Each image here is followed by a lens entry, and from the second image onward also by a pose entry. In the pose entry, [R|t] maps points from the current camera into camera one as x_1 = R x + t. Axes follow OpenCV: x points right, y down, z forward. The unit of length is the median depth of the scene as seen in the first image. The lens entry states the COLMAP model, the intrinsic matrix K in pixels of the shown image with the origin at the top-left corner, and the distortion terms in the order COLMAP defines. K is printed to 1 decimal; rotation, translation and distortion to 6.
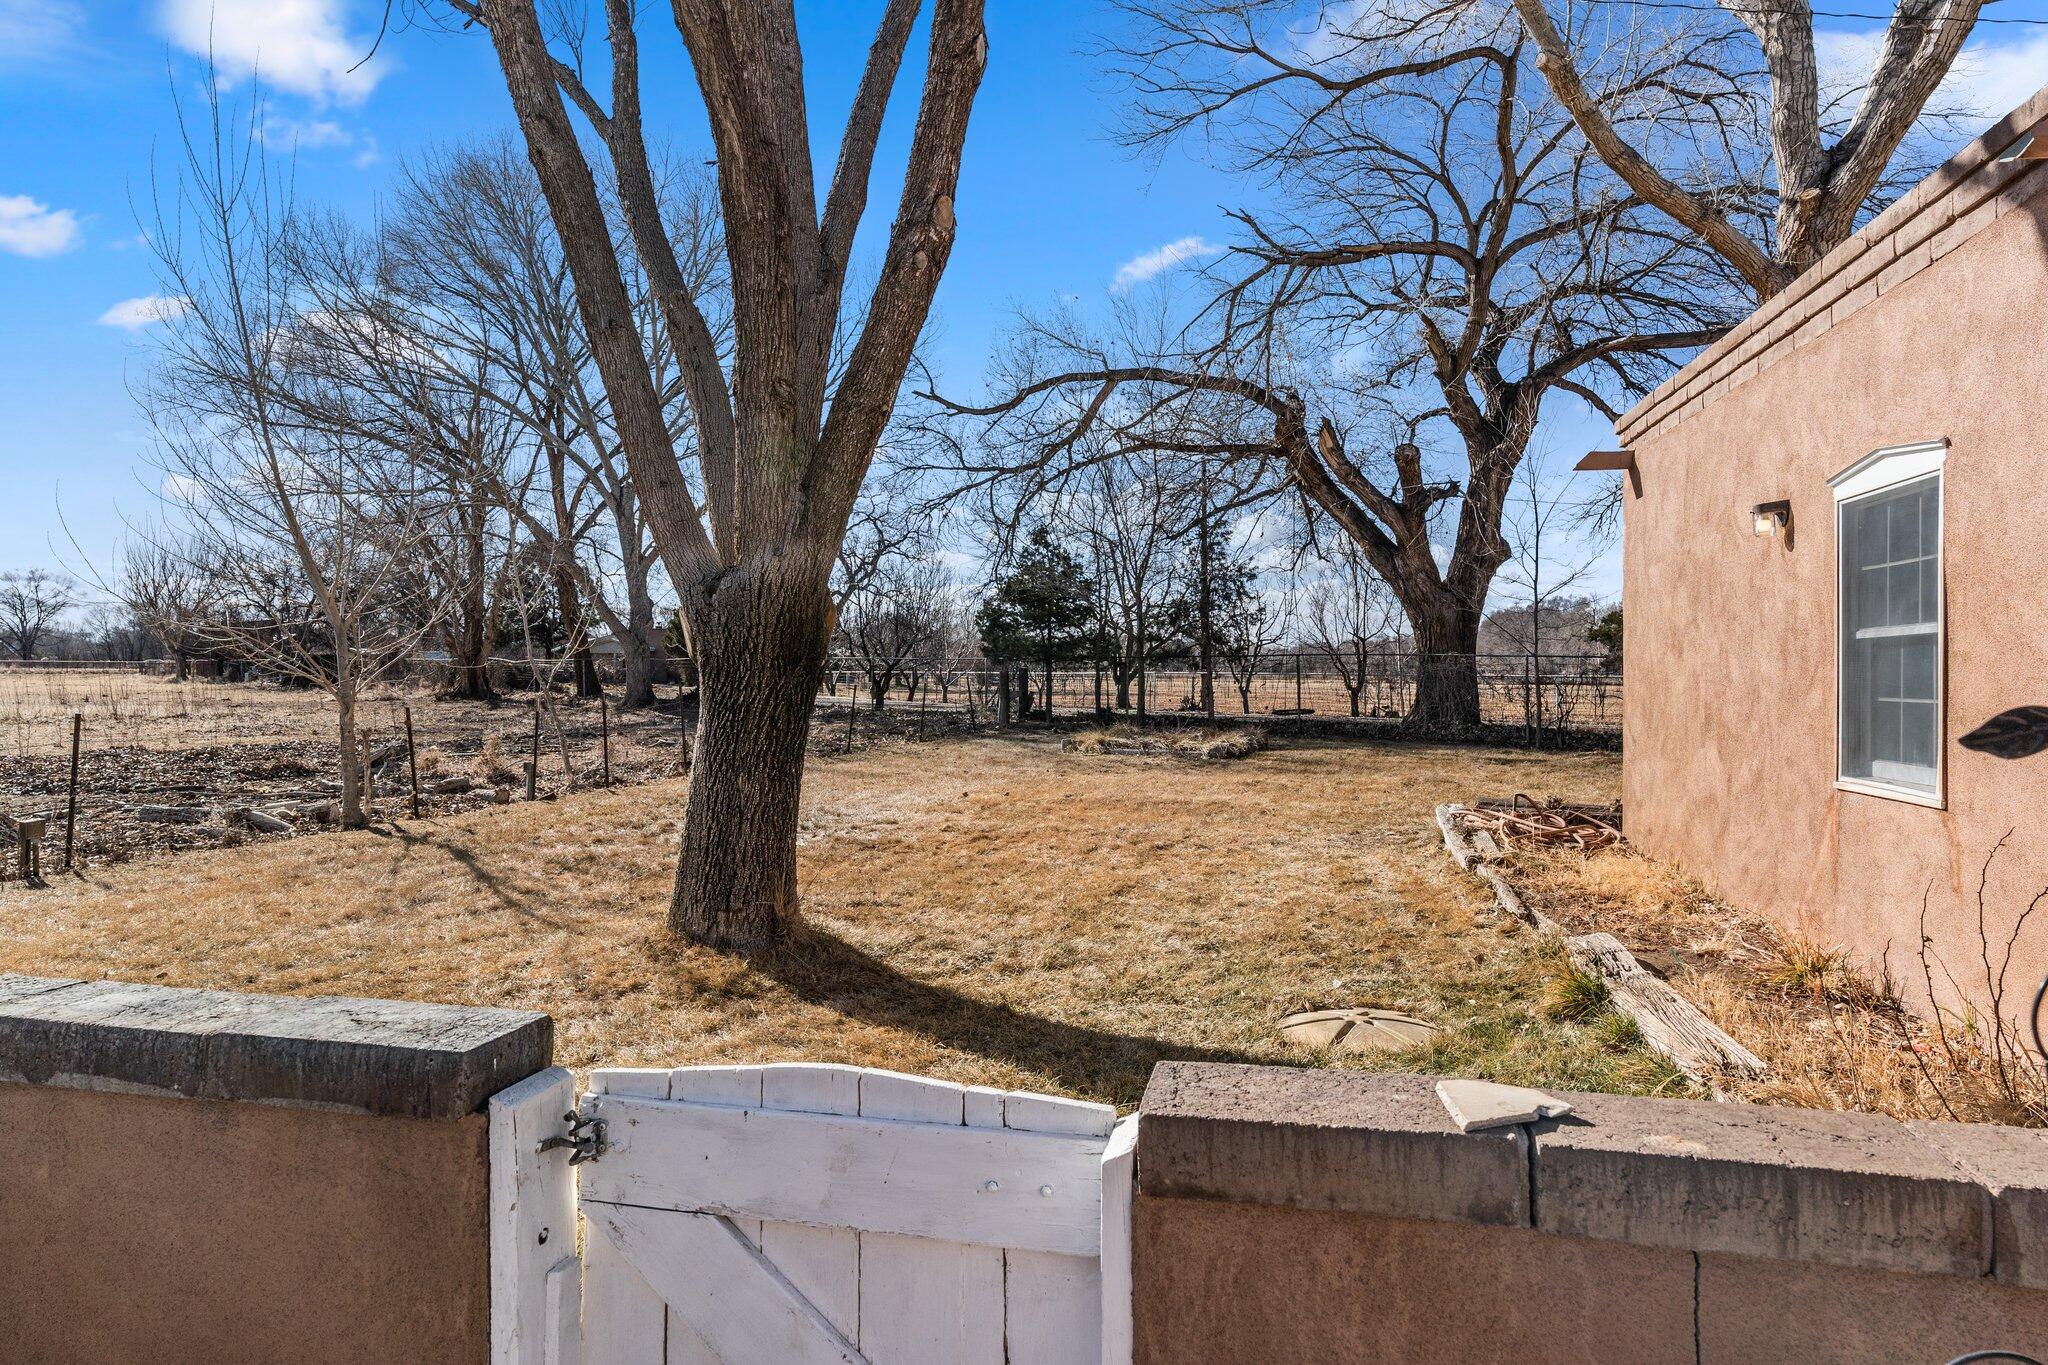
lens RADIAL K [[1174.9, 0, 1029.8], [0, 1174.9, 684.4], [0, 0, 1]] dist [-0.000655, 0.000709]
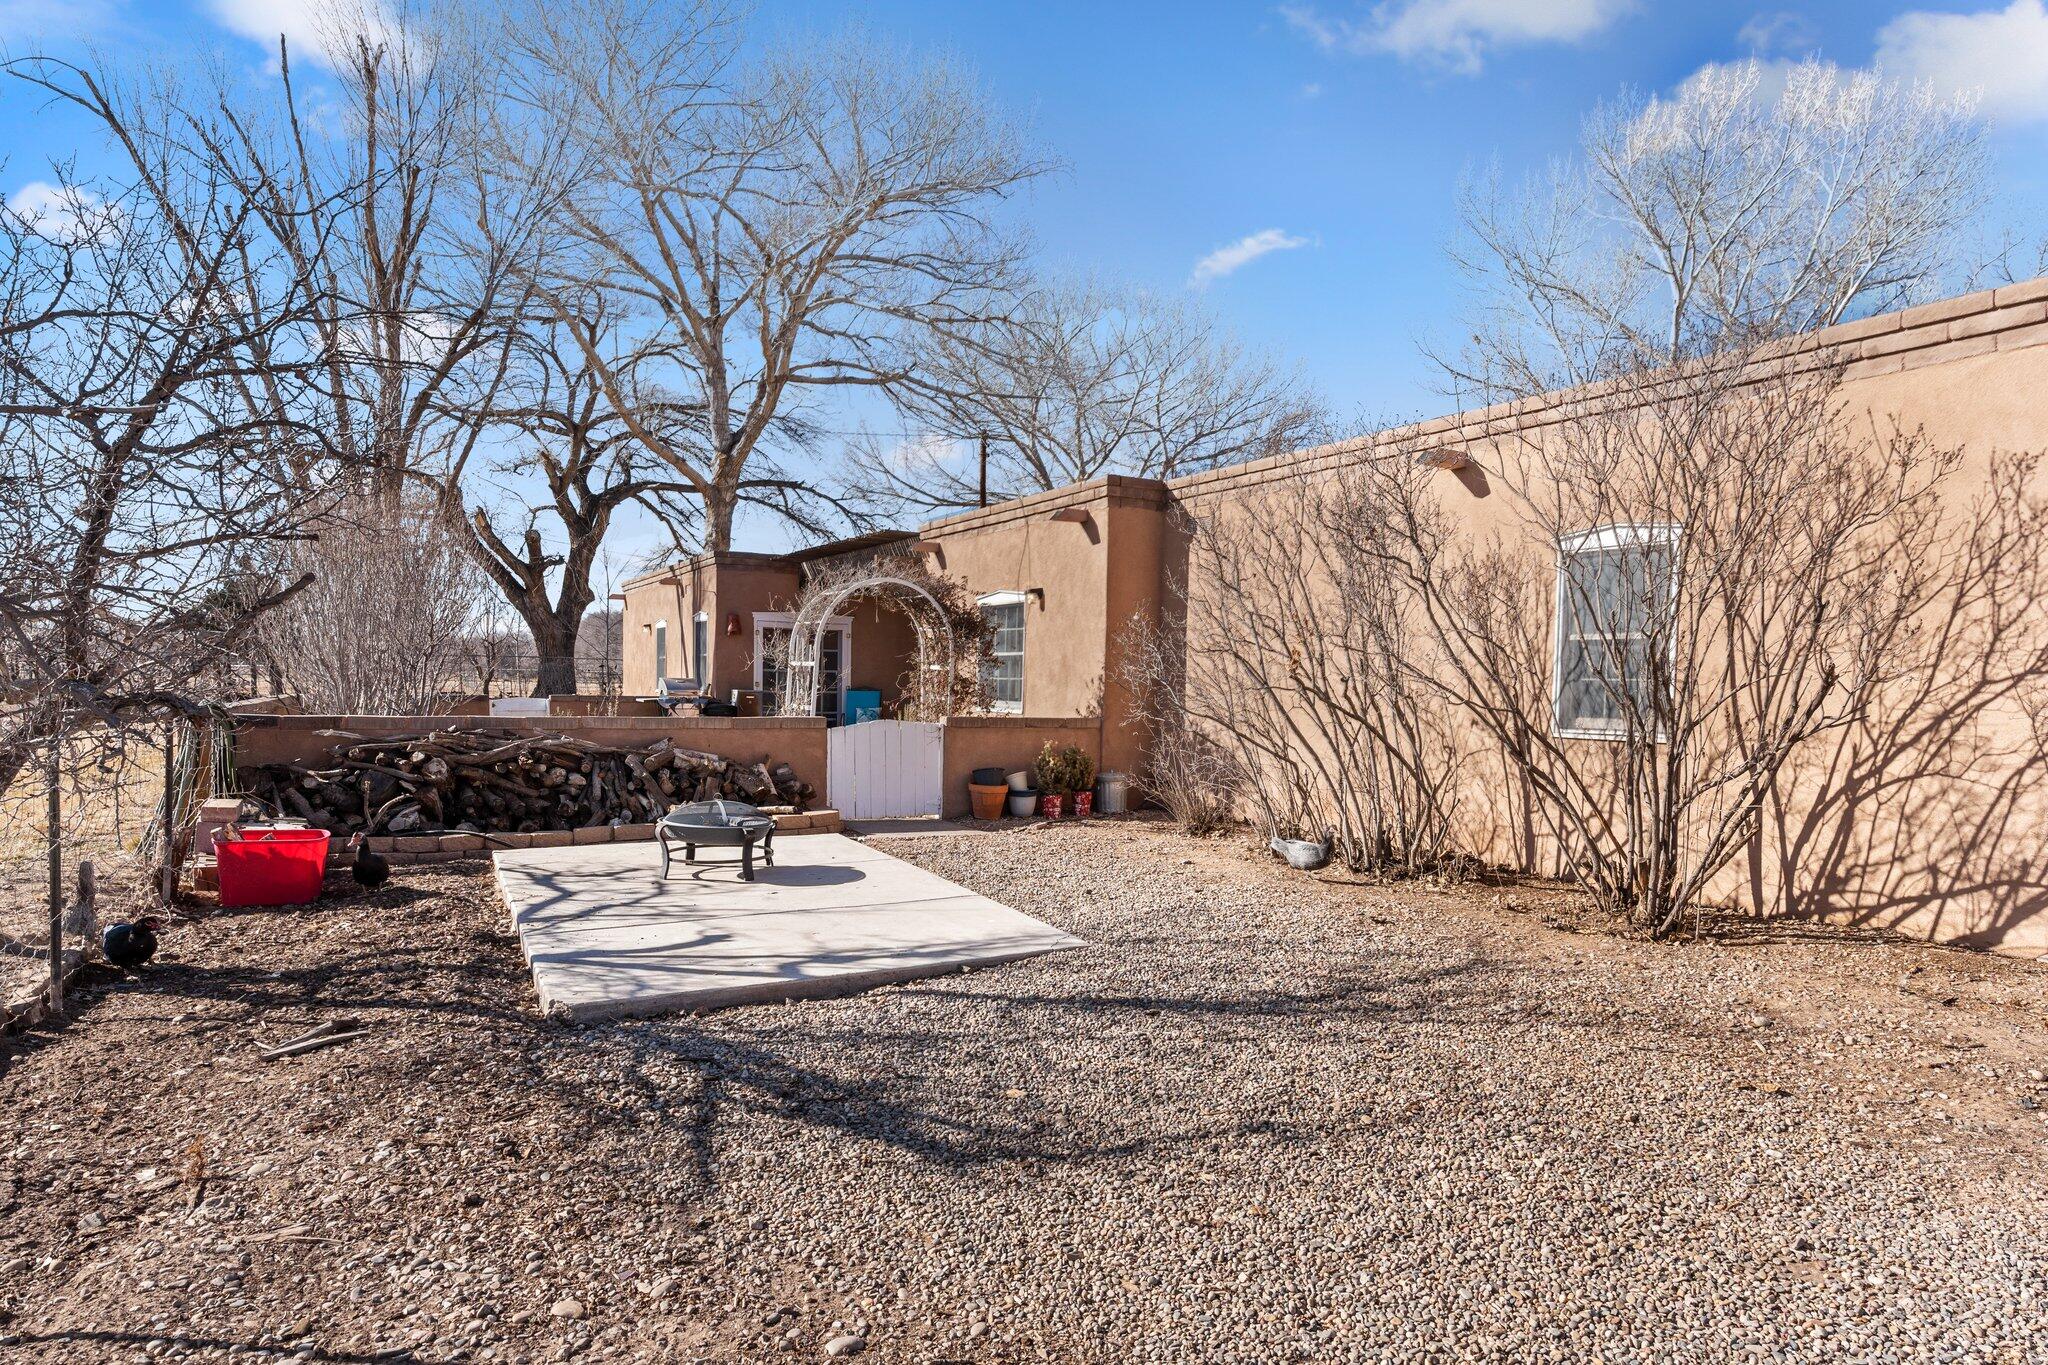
lens RADIAL K [[1219.4, 0, 1030.3], [0, 1219.4, 732.6], [0, 0, 1]] dist [0.003297, 0.003219]
pose [[0.755814, -0.017551, 0.654551, -0.273910], [-0.015447, 0.998885, 0.044620, -0.005361], [-0.654604, -0.043836, 0.754700, -0.756908]]
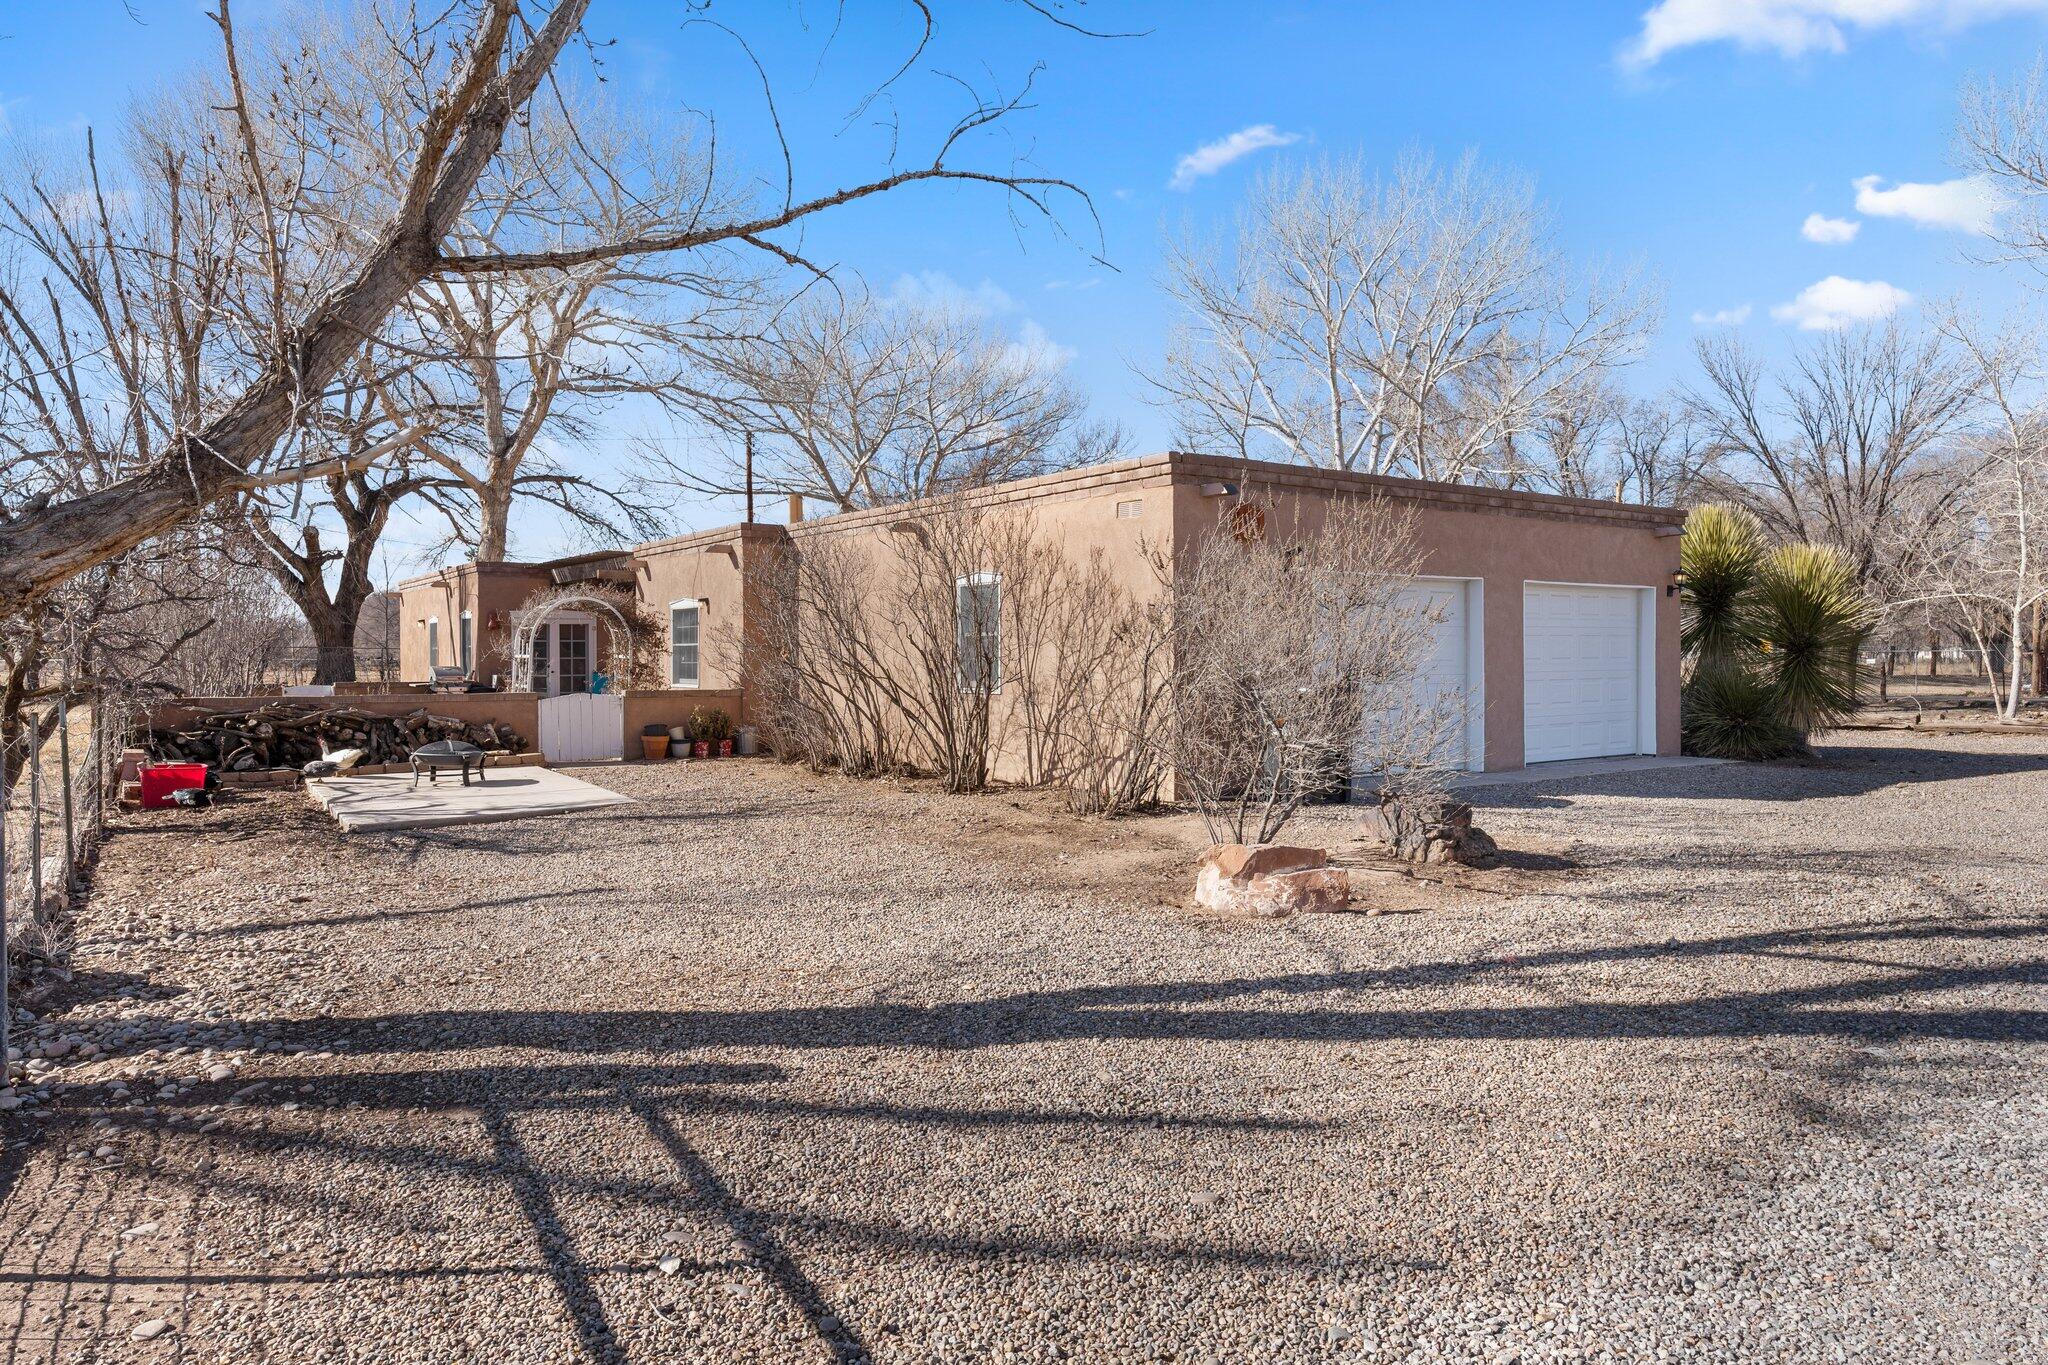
lens RADIAL K [[1309.1, 0, 1036.4], [0, 1309.1, 672.7], [0, 0, 1]] dist [0.004385, -0.003238]
pose [[0.668900, -0.012717, 0.743244, -0.395958], [0.003294, 0.999895, 0.014144, -0.010193], [-0.743345, -0.007013, 0.668871, -1.076058]]
